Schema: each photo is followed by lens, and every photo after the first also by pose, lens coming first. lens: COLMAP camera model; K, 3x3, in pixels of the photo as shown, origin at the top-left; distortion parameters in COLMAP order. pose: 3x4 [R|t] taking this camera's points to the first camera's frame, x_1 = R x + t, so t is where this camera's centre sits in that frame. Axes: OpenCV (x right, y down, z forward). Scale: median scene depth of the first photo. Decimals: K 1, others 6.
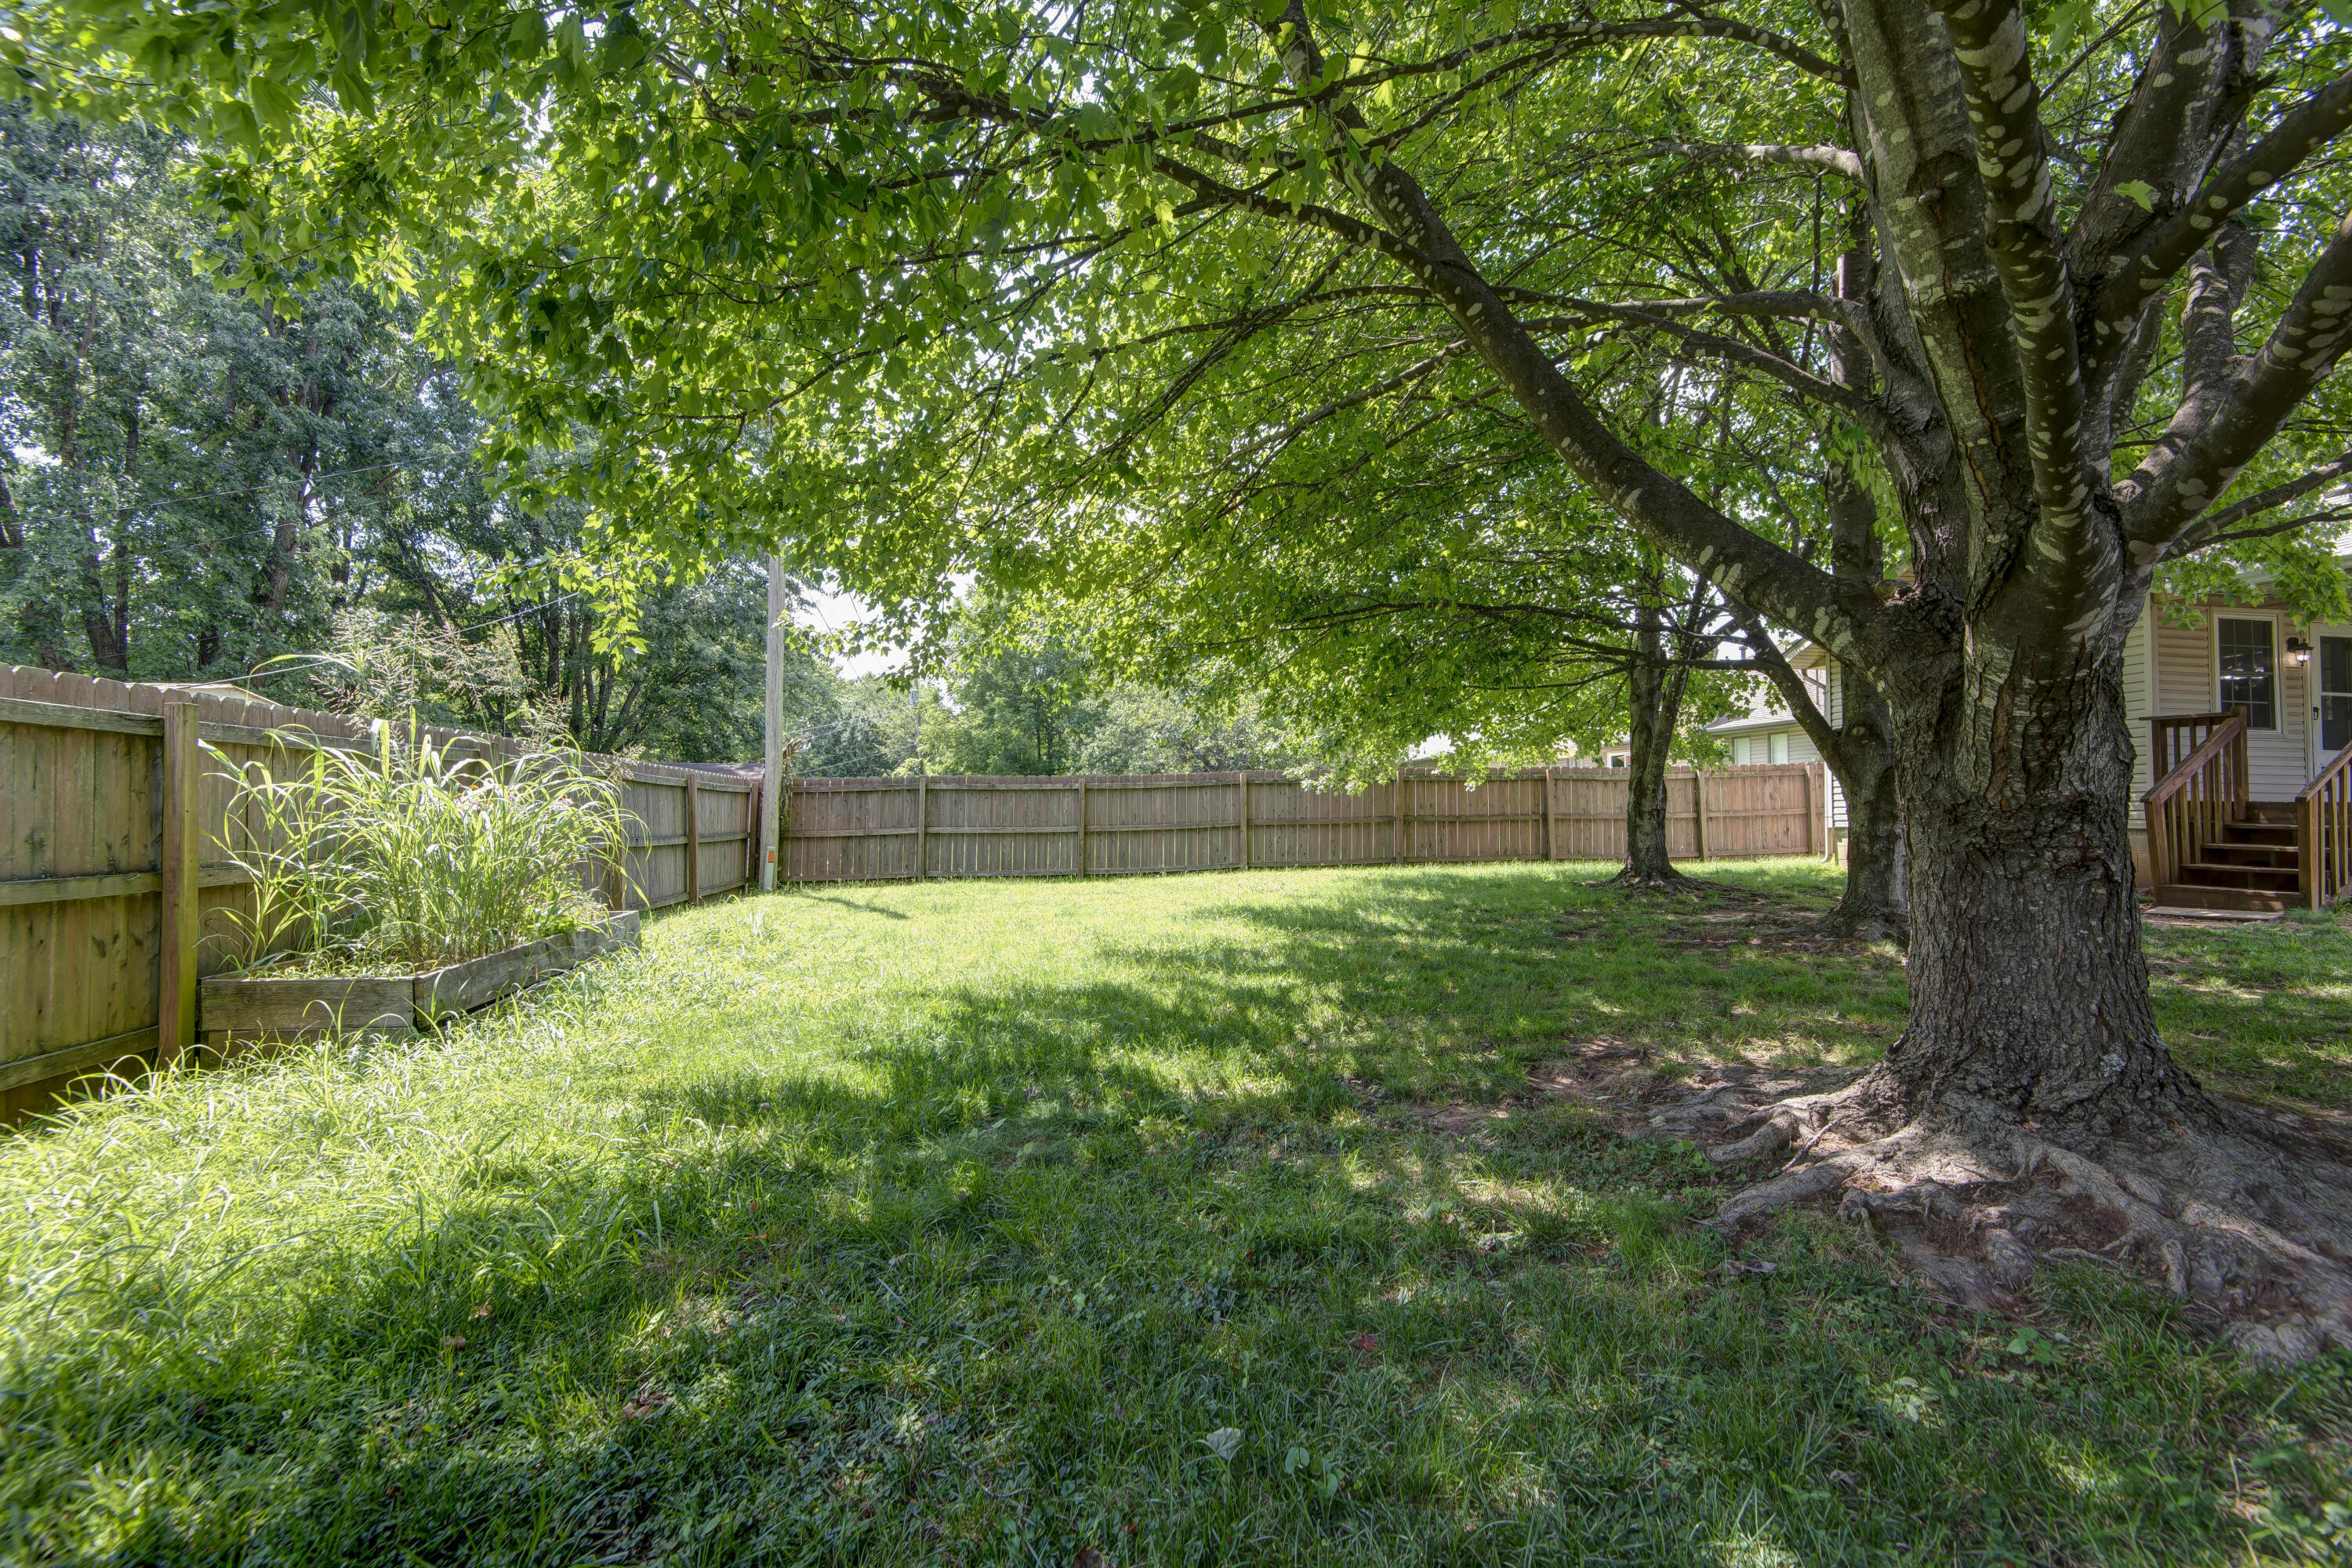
lens RADIAL K [[1065.1, 0, 1145.5], [0, 1065.1, 777.3], [0, 0, 1]] dist [0.019197, -0.014541]
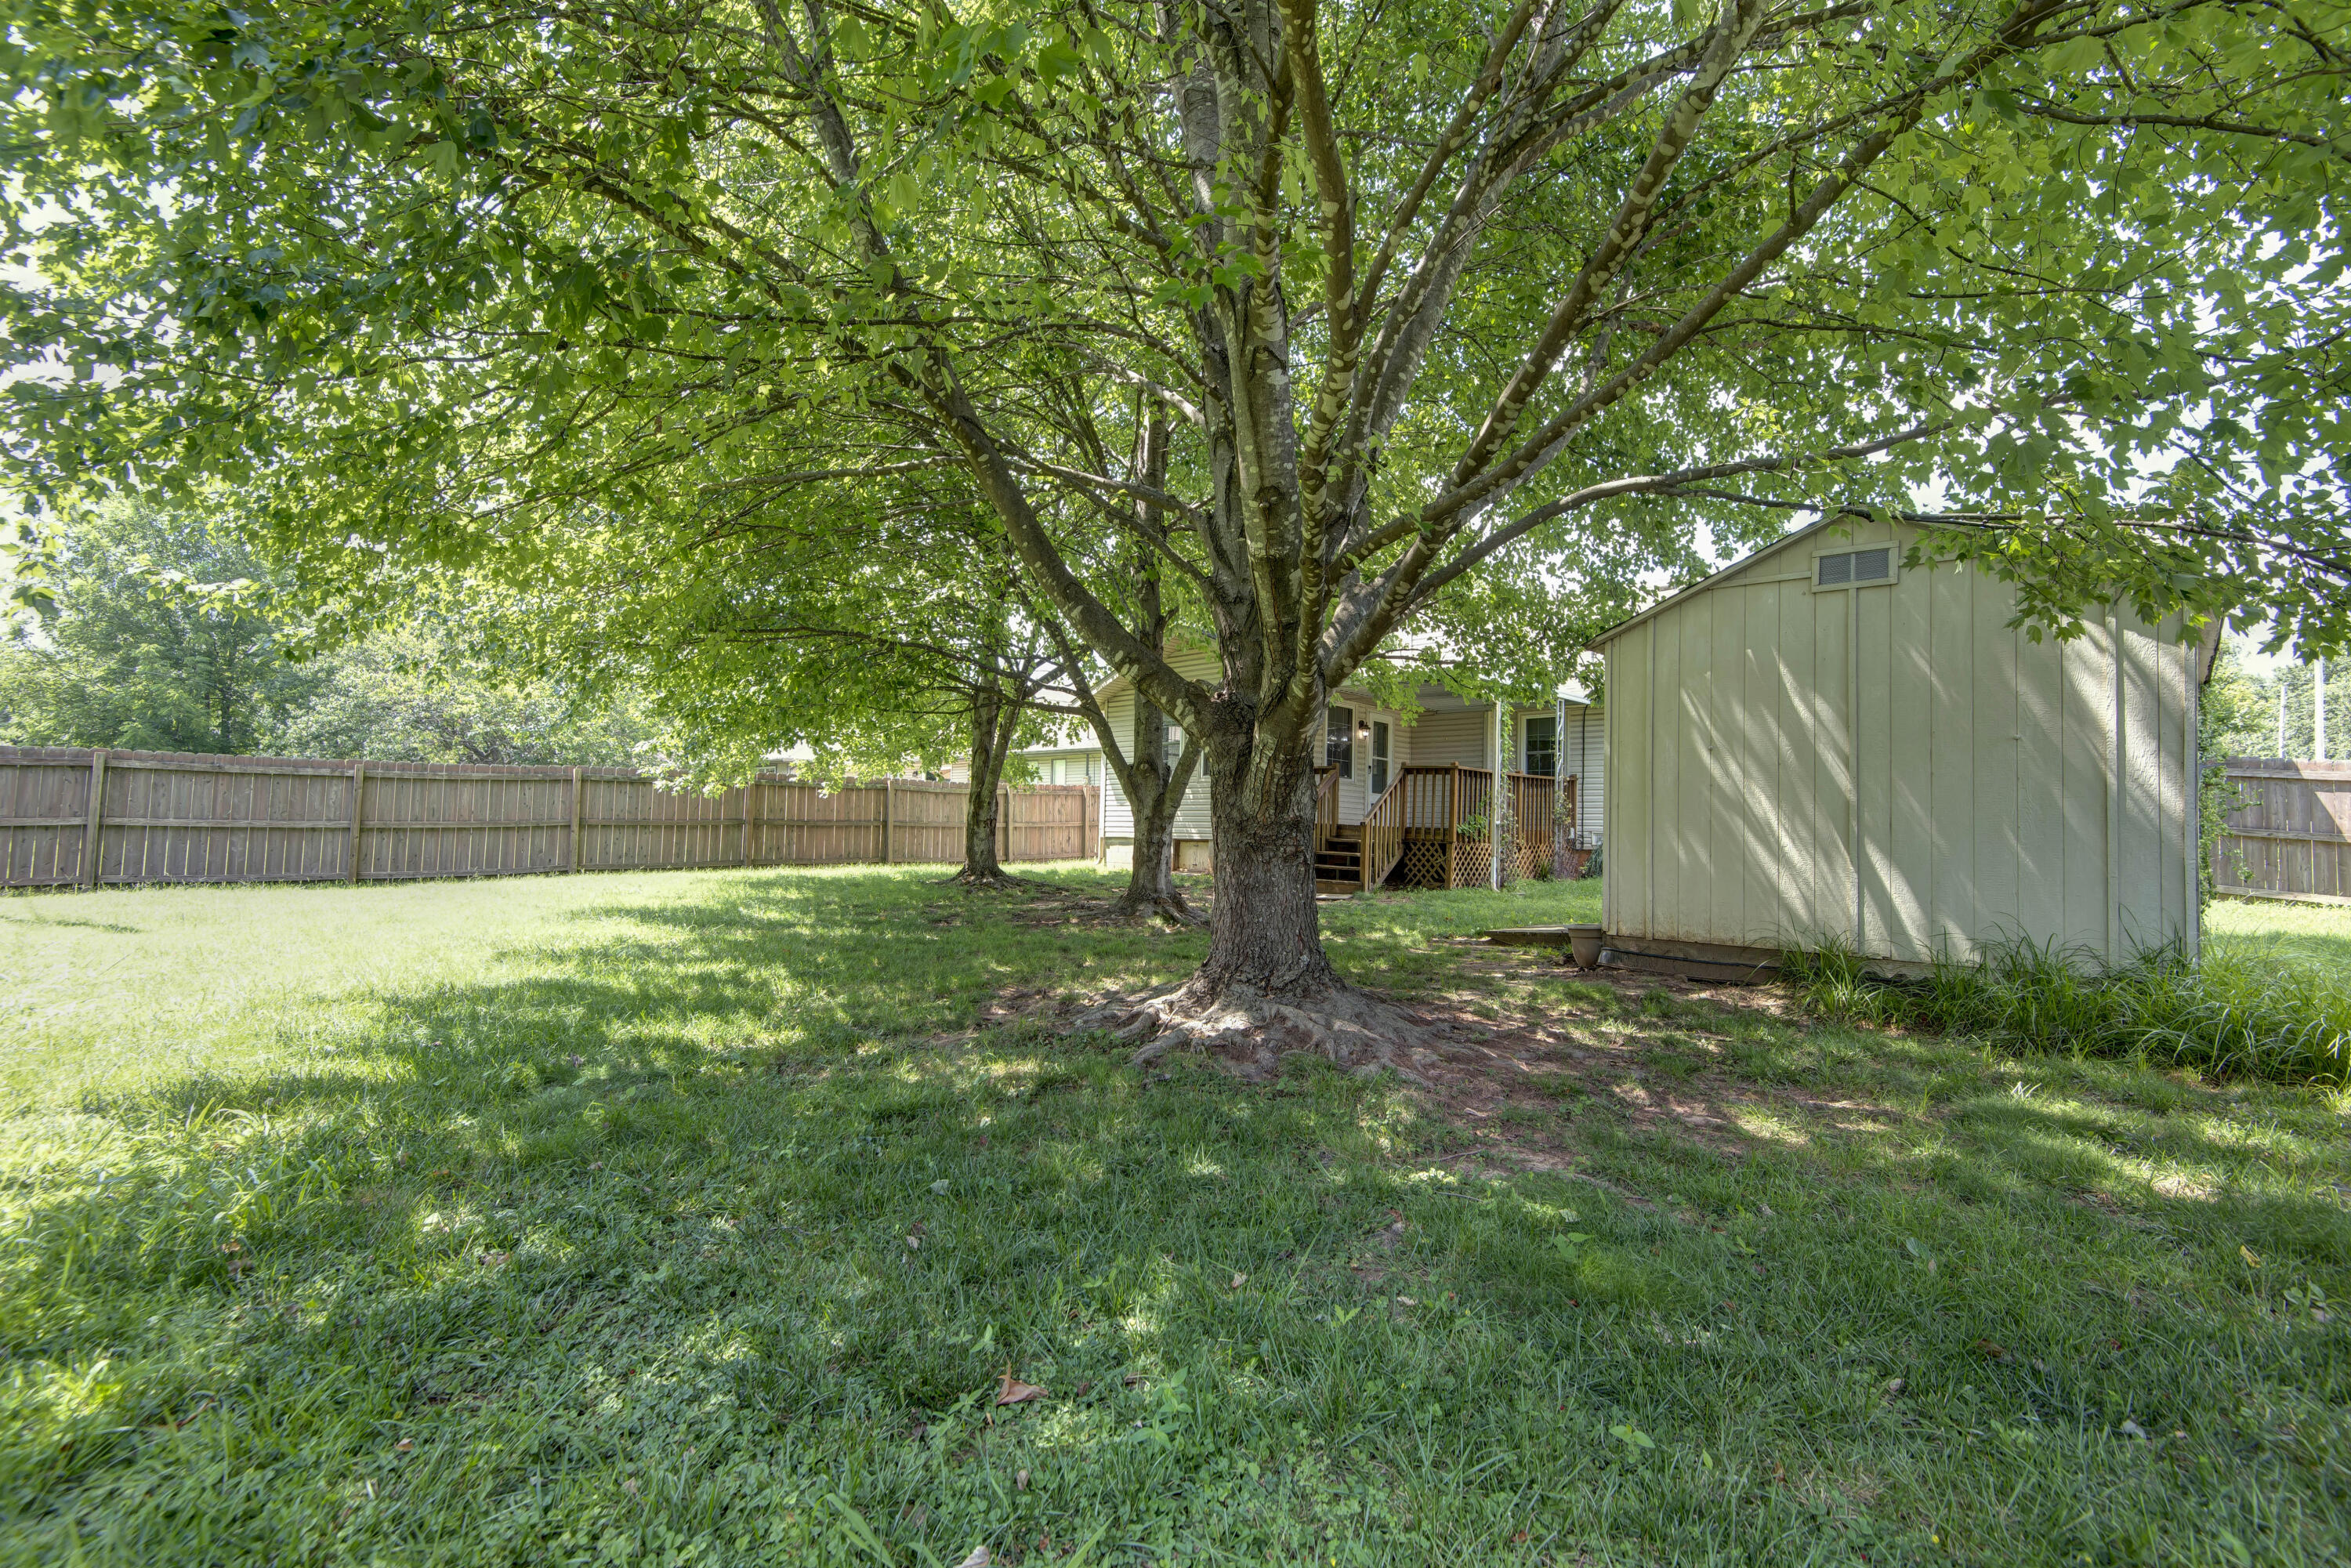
lens RADIAL K [[1064.6, 0, 1145.0], [0, 1064.6, 777.3], [0, 0, 1]] dist [0.019197, -0.014541]
pose [[0.806836, 0.050095, 0.588647, -0.091285], [-0.046929, 0.998684, -0.020667, -0.000493], [-0.588908, -0.010949, 0.808126, -0.071802]]
